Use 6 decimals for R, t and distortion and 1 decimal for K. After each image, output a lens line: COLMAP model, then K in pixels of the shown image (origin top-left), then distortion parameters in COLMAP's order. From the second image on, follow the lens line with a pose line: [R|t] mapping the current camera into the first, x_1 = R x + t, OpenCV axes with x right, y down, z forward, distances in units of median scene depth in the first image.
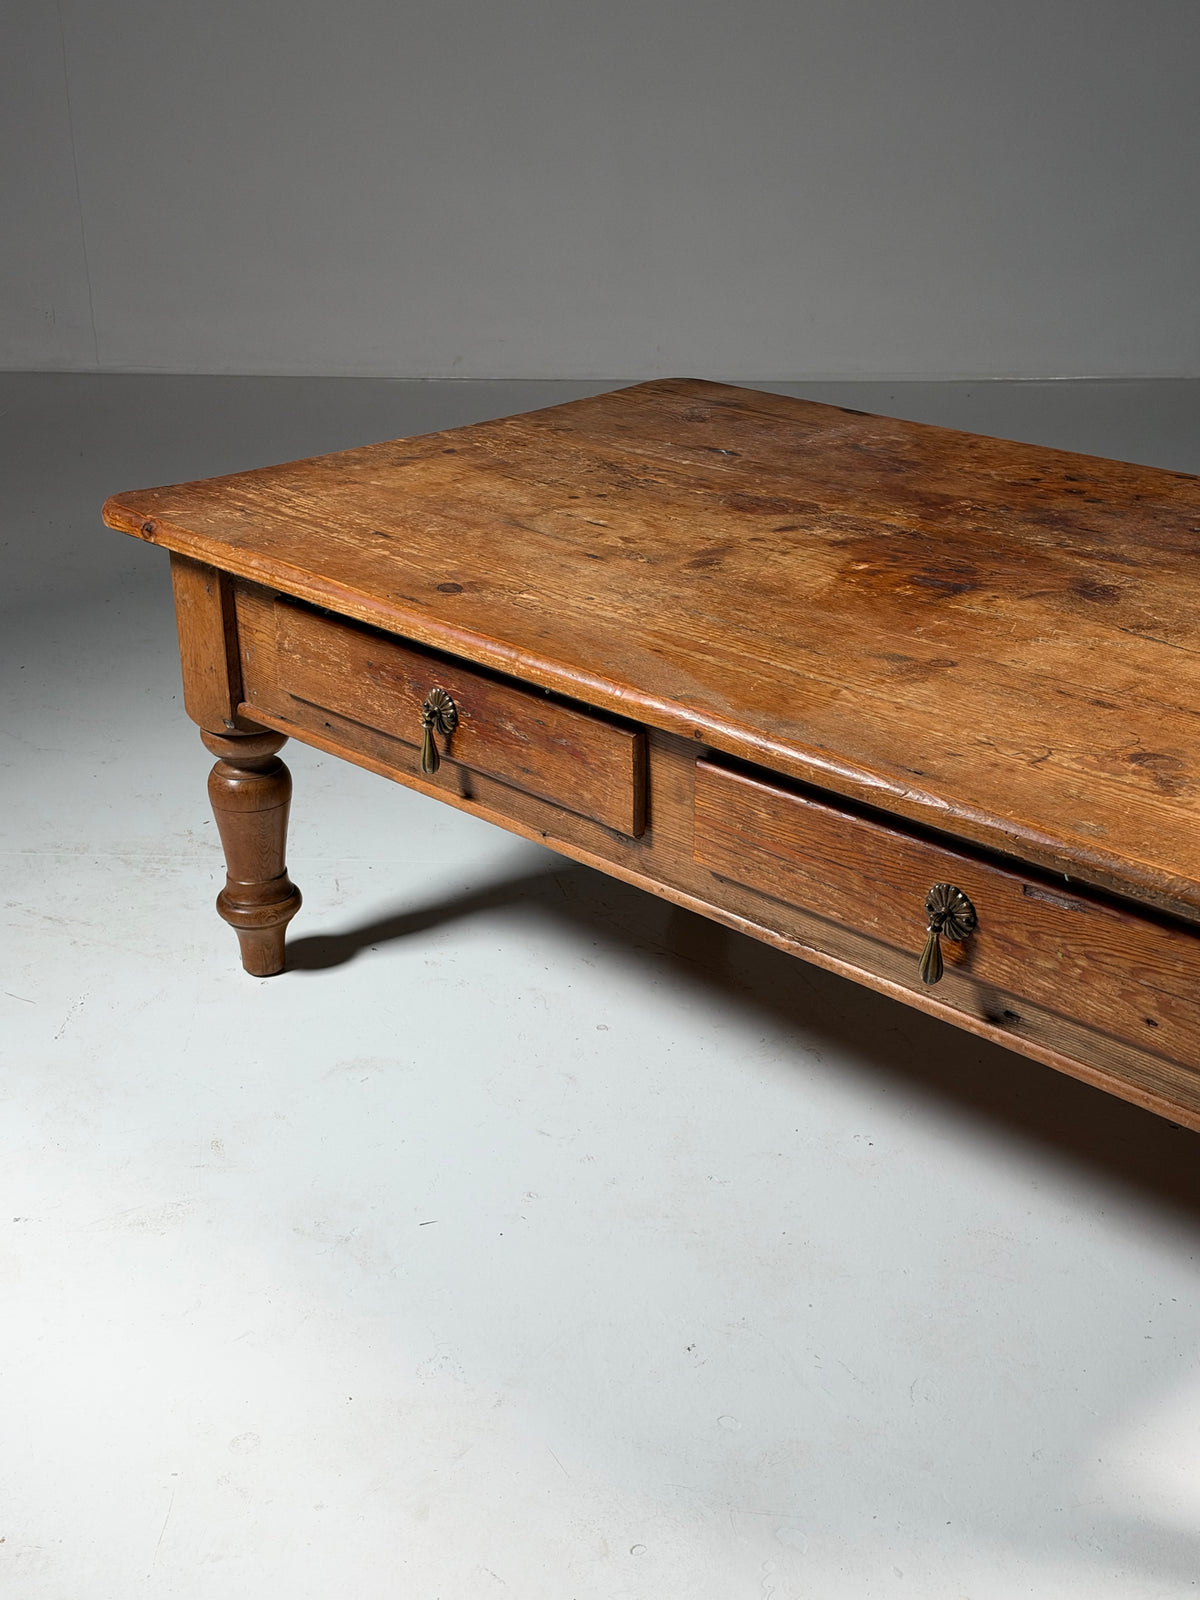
lens RADIAL K [[2061.3, 0, 608.9], [0, 2061.3, 796.7], [0, 0, 1]] dist [0.283980, -0.836089]
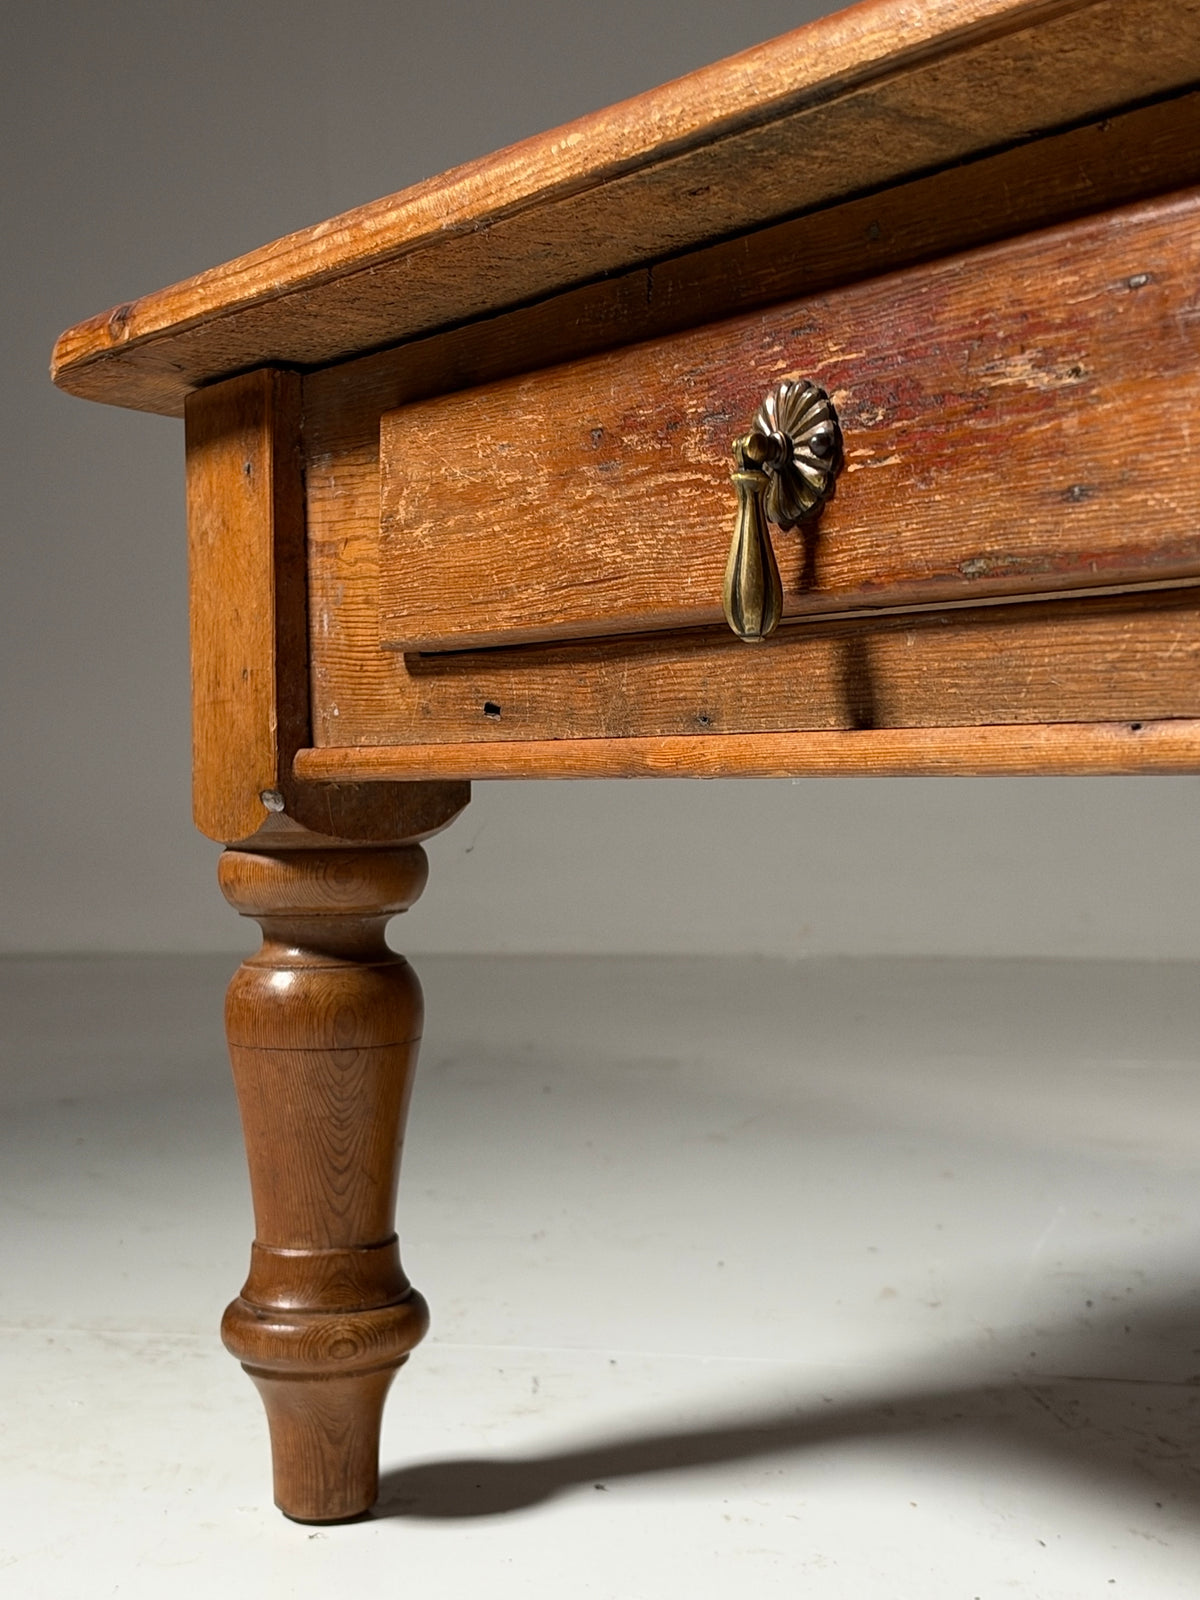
lens RADIAL K [[2267.6, 0, 600.0], [0, 2267.6, 800.0], [0, 0, 1]] dist [0.324727, -1.109188]
pose [[0.987976, -0.001581, -0.154601, -0.050185], [-0.057697, 0.923939, -0.378164, 0.139160], [0.143440, 0.382537, 0.912738, 0.623189]]
